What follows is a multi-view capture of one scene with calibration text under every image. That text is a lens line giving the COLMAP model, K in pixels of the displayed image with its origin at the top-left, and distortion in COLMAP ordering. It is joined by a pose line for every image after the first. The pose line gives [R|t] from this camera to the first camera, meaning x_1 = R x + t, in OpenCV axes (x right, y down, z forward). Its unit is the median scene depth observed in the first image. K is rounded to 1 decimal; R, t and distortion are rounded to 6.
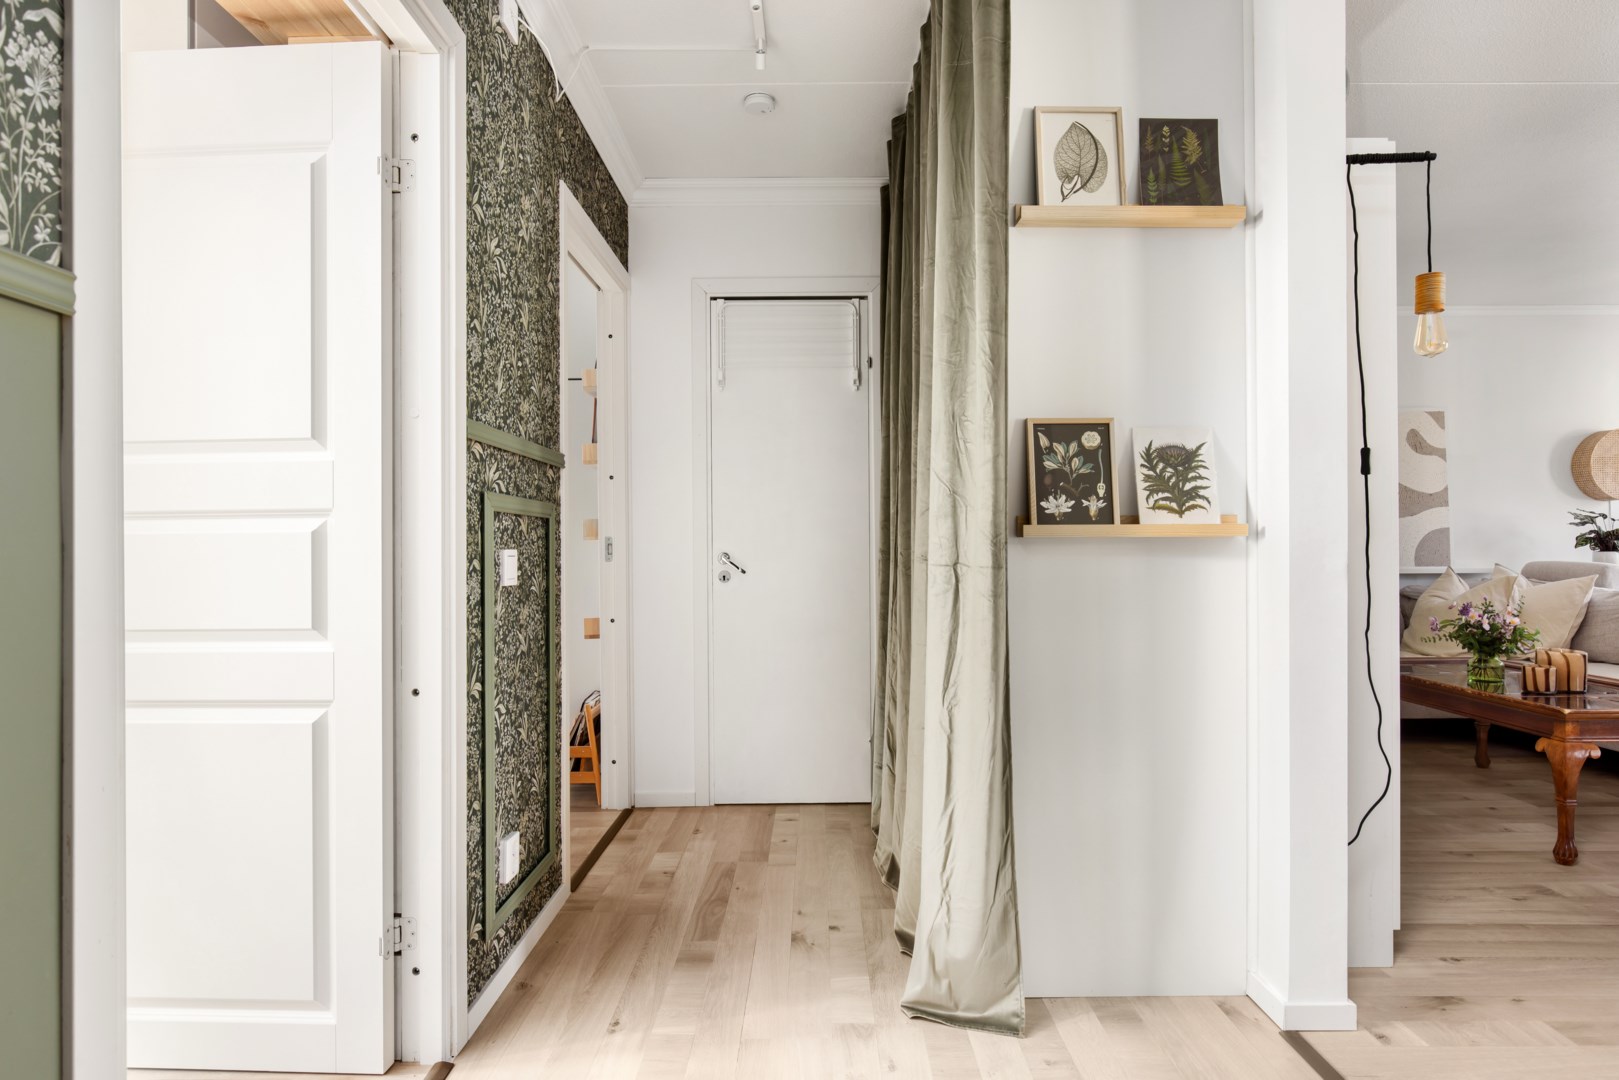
lens RADIAL K [[874.2, 0, 812.1], [0, 874.2, 541.1], [0, 0, 1]] dist [0.002164, -0.000414]
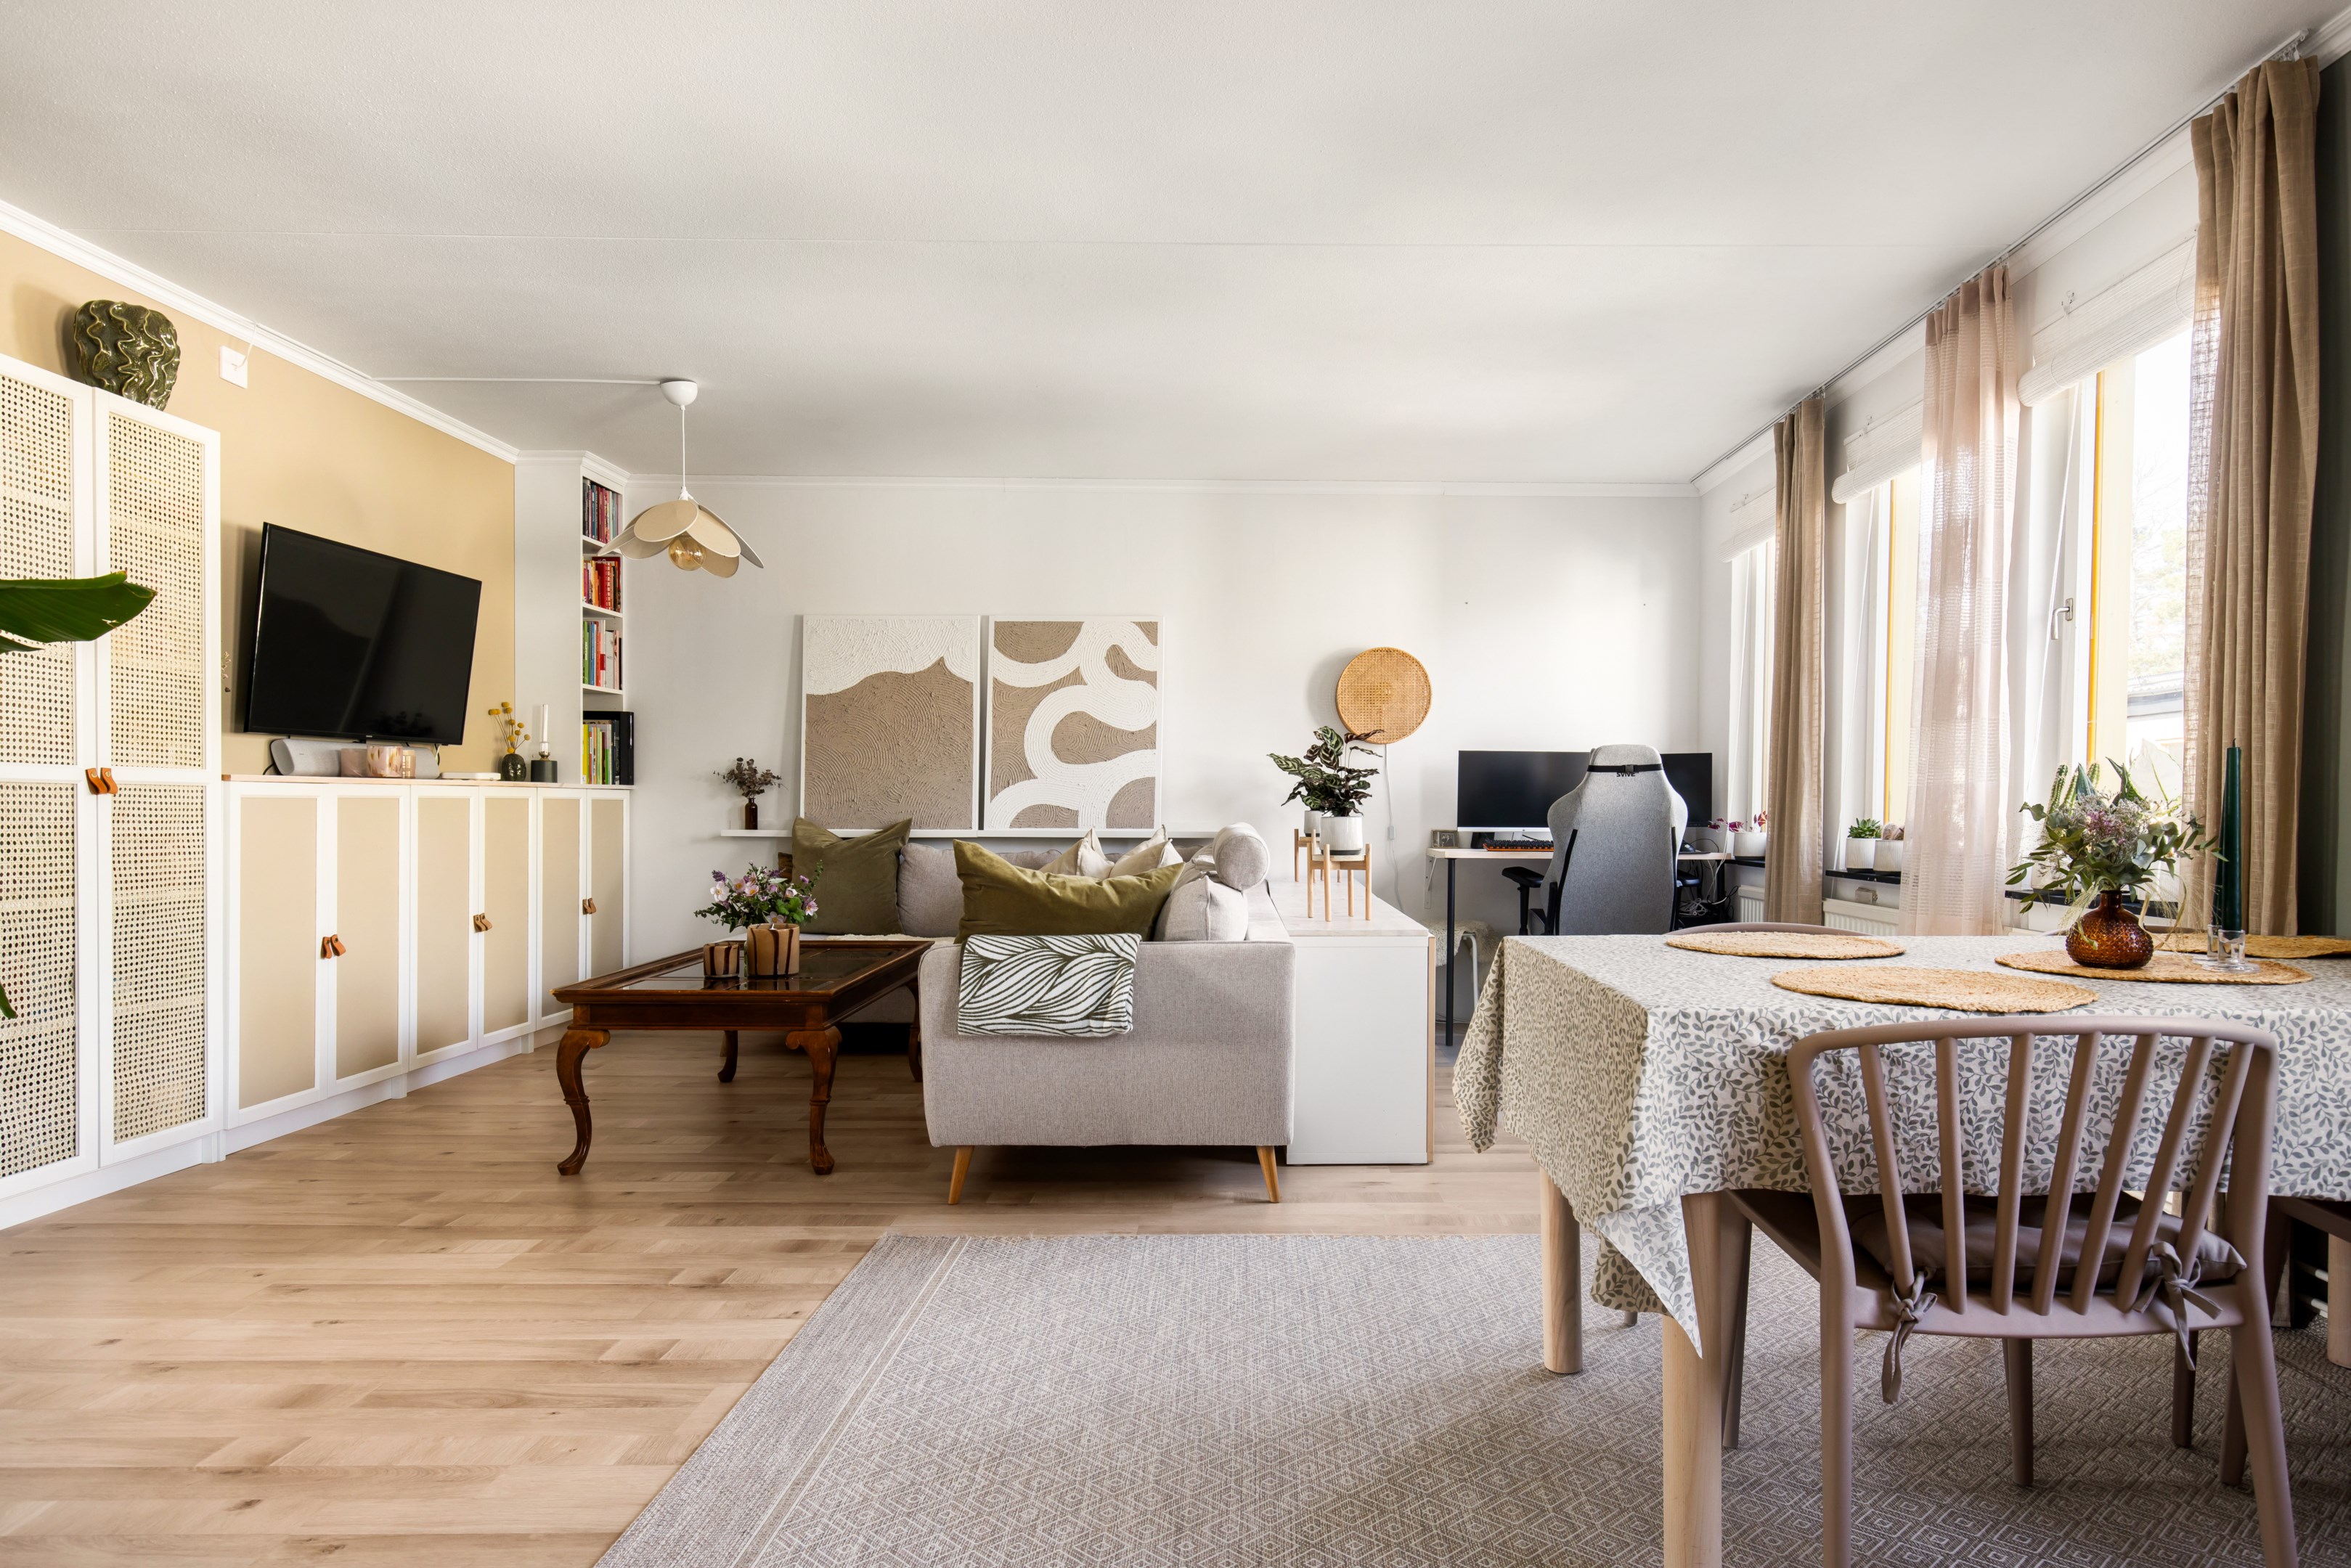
lens RADIAL K [[1337.6, 0, 1272.8], [0, 1337.6, 838.6], [0, 0, 1]] dist [0.001055, 0.001683]
pose [[0.999896, 0.011279, 0.009015, 1.209907], [-0.011541, 0.999495, 0.029618, 0.002705], [-0.008677, -0.029719, 0.999521, -0.217846]]
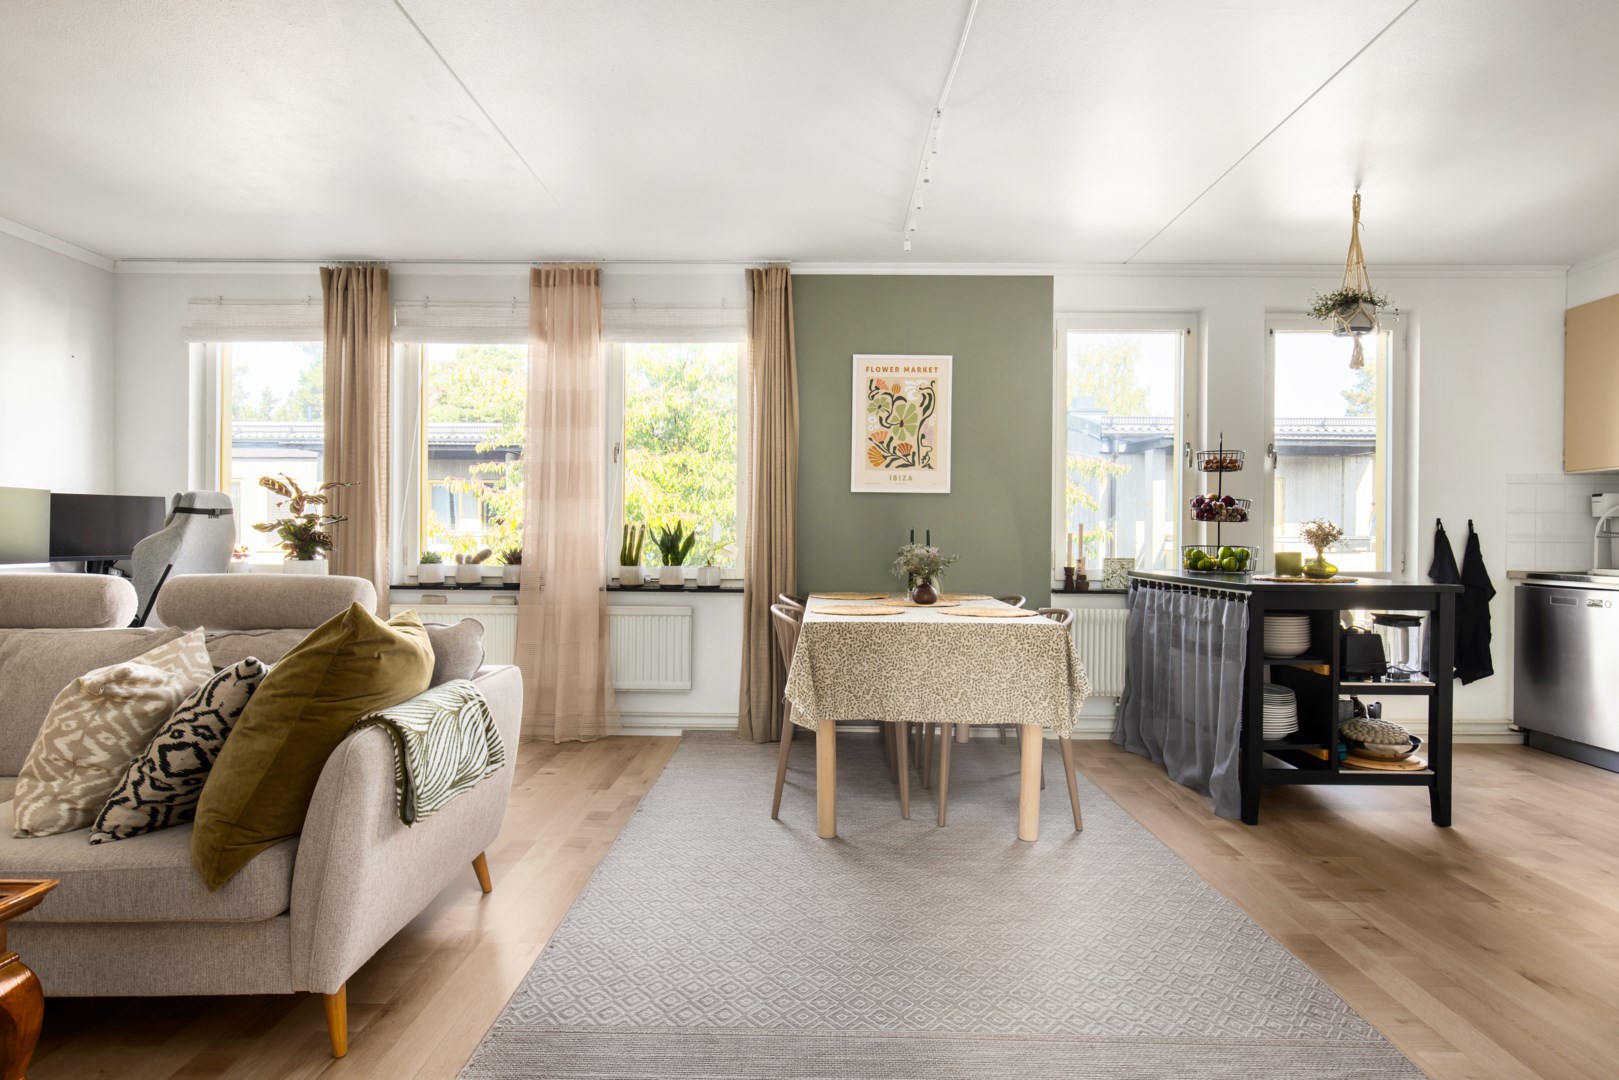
lens RADIAL K [[865.1, 0, 809.2], [0, 865.1, 543.2], [0, 0, 1]] dist [0.002114, -0.001077]
pose [[0.017953, 0.000202, 0.999839, 0.504915], [-0.013418, 0.999910, 0.000039, -0.004010], [-0.999749, -0.013417, 0.017954, 0.449708]]
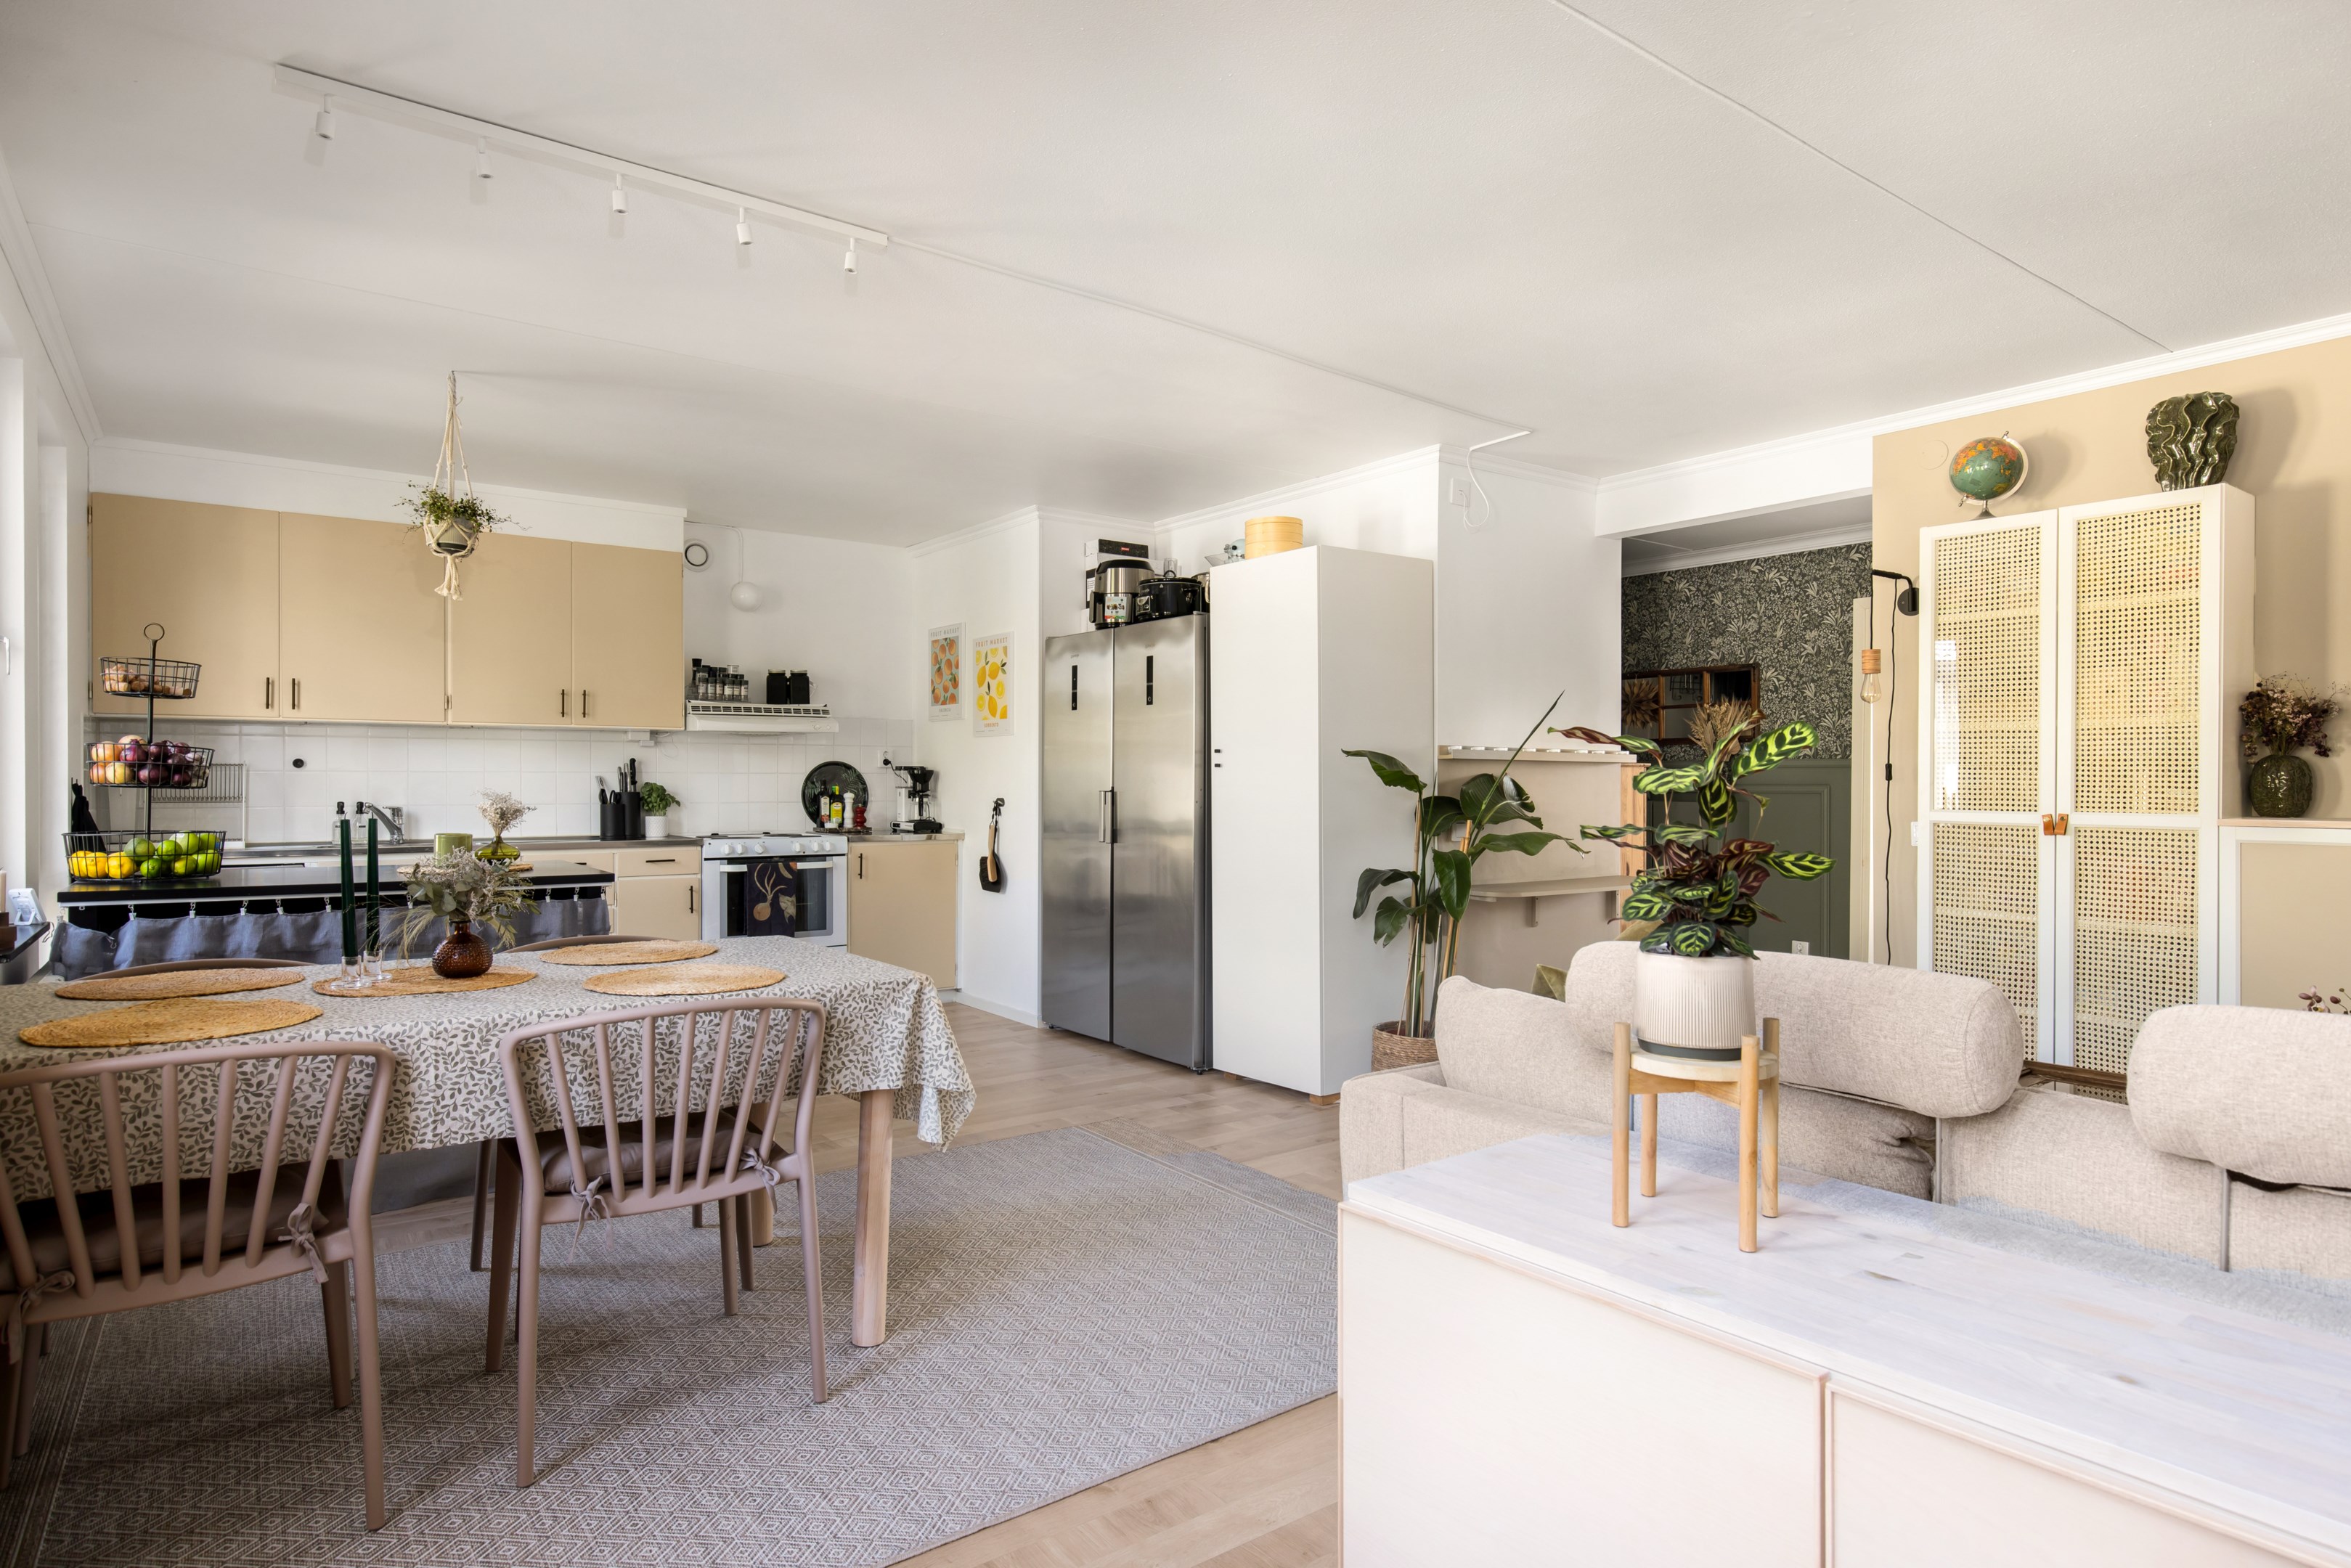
lens RADIAL K [[1269.3, 0, 1179.3], [0, 1269.3, 785.6], [0, 0, 1]] dist [0.002164, -0.000414]
pose [[-0.807926, 0.004586, -0.589265, 1.655712], [0.006252, 0.999980, -0.000789, -0.037626], [0.589250, -0.004321, -0.807939, 1.154003]]
